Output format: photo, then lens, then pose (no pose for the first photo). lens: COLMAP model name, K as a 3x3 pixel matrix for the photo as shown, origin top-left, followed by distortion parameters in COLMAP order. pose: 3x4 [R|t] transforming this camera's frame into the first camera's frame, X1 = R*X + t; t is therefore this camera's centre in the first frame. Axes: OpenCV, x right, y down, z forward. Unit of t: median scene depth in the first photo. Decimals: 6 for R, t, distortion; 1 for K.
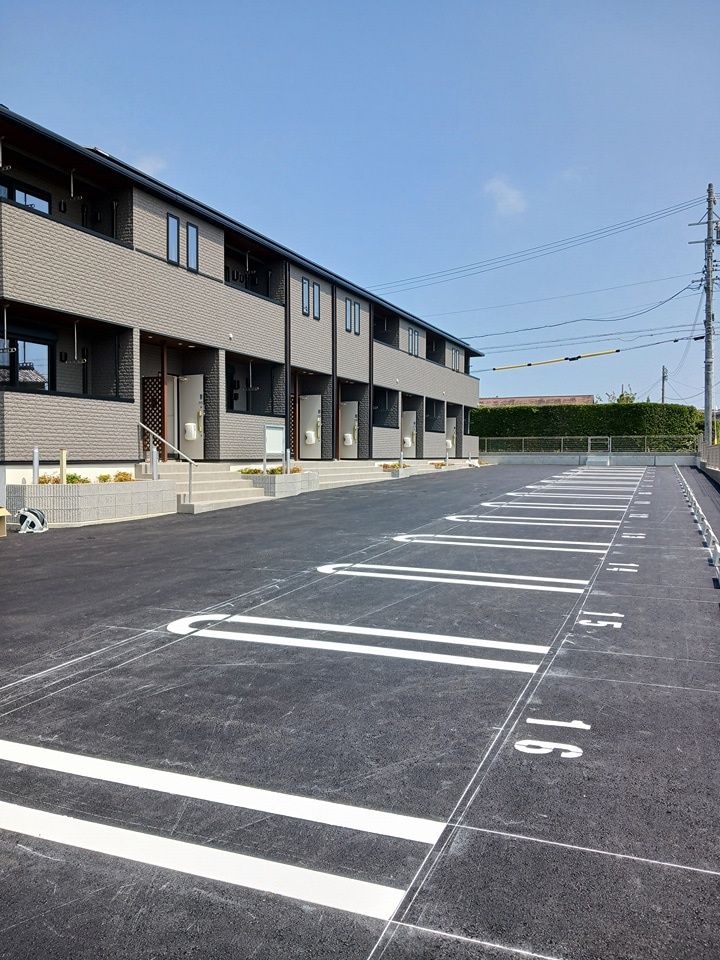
lens RADIAL K [[732.1, 0, 358.7], [0, 732.1, 490.0], [0, 0, 1]] dist [0.049922, -0.084003]
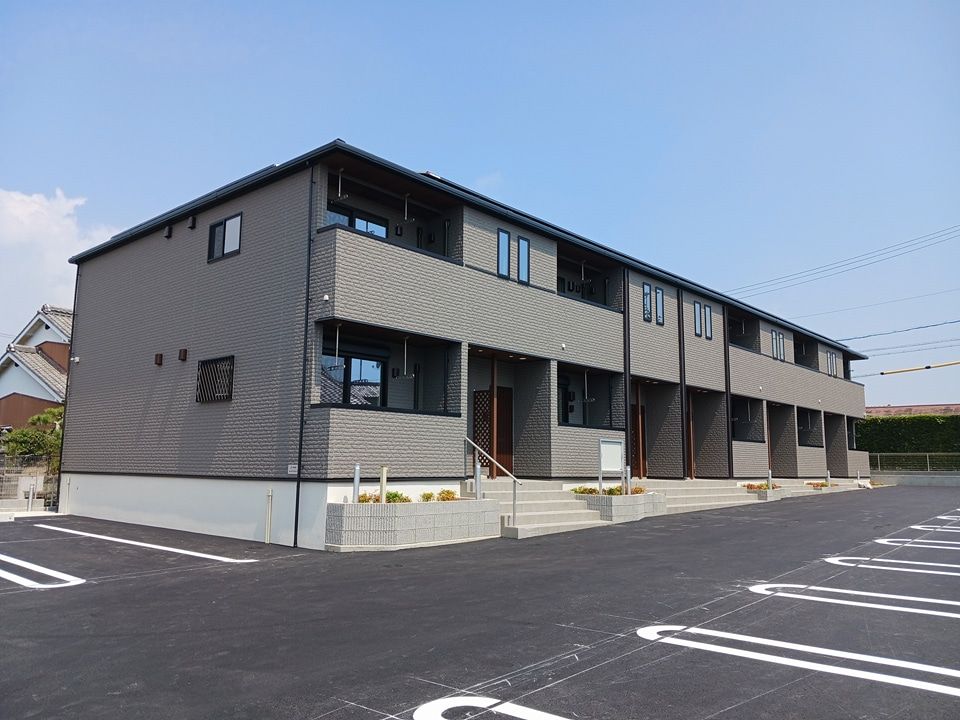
lens RADIAL K [[732.1, 0, 477.6], [0, 732.1, 356.2], [0, 0, 1]] dist [0.049922, -0.084003]
pose [[0.947657, -0.038629, -0.316944, 0.023308], [-0.024750, 0.980781, -0.193537, -0.012013], [0.318329, 0.191251, 0.928488, 0.101983]]
